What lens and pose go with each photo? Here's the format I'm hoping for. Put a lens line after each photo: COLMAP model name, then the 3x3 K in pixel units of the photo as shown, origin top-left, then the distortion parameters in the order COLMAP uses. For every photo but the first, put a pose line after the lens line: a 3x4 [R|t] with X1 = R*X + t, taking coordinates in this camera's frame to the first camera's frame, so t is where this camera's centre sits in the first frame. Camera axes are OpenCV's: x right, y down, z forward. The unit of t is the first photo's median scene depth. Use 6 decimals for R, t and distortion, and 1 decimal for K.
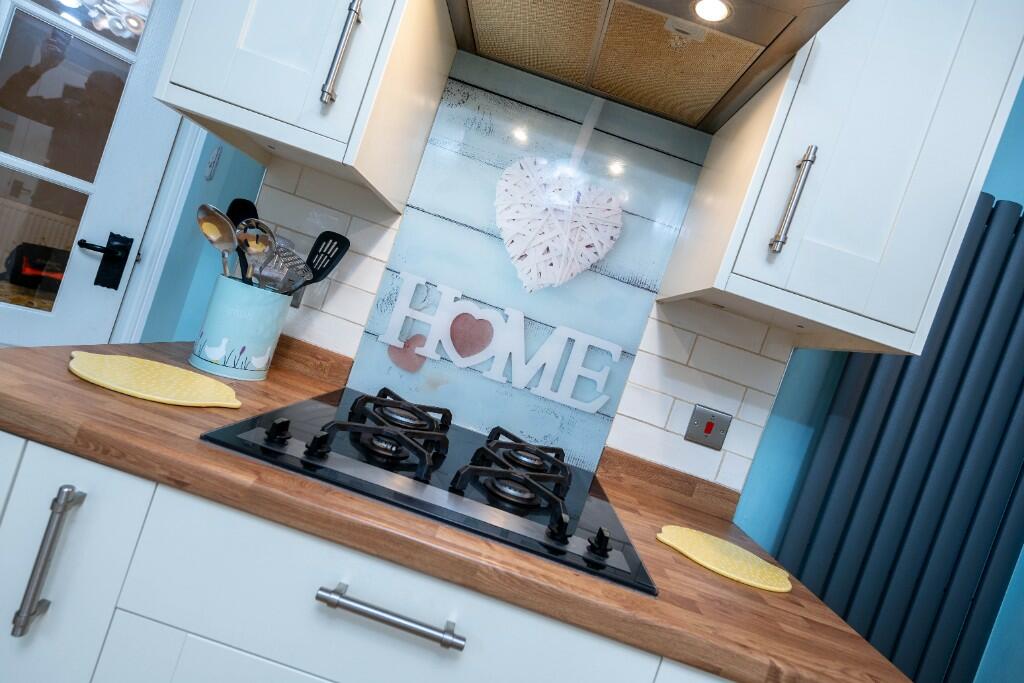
lens RADIAL K [[531.4, 0, 512.1], [0, 531.4, 330.3], [0, 0, 1]] dist [0.000549, 0.000038]
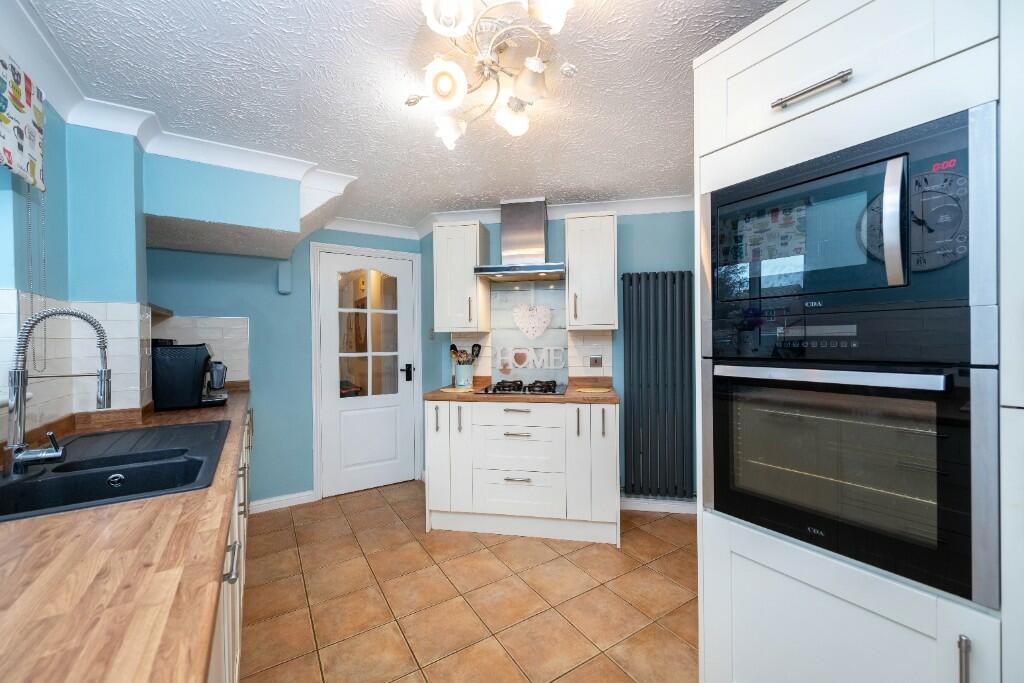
lens RADIAL K [[400.9, 0, 512.0], [0, 400.9, 341.5], [0, 0, 1]] dist [-0.000333, -0.000007]
pose [[0.932490, -0.330349, -0.146058, 0.286574], [0.326811, 0.943855, -0.048290, 0.013837], [0.153810, -0.002704, 0.988097, -1.572213]]
